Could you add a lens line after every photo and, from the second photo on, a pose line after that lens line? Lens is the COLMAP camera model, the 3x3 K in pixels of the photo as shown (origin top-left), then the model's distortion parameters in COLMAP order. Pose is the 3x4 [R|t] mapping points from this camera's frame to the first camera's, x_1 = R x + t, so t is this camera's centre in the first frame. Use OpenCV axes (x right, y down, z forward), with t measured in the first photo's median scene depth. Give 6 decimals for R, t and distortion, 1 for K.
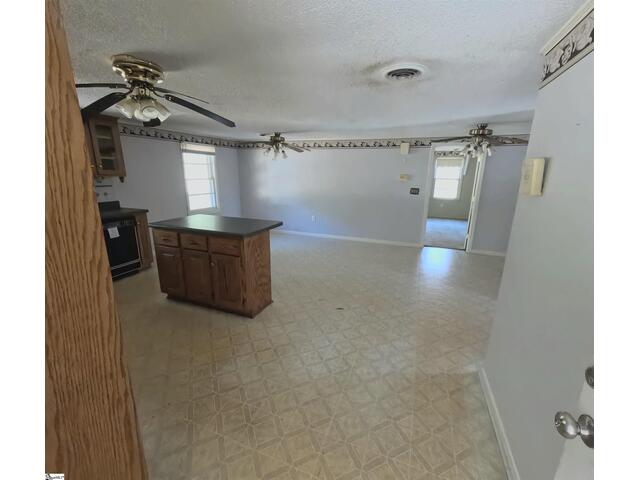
lens RADIAL K [[259.8, 0, 318.6], [0, 259.8, 239.8], [0, 0, 1]] dist [-0.000961, -0.000145]
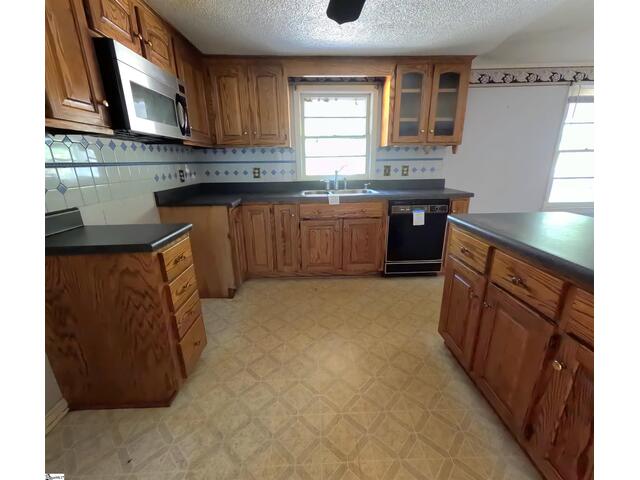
lens RADIAL K [[259.8, 0, 321.8], [0, 259.8, 239.5], [0, 0, 1]] dist [-0.000961, -0.000145]
pose [[0.375035, 0.245293, -0.893969, -0.180057], [-0.206749, 0.962199, 0.177280, -0.040080], [0.903661, 0.118341, 0.411573, 0.389742]]
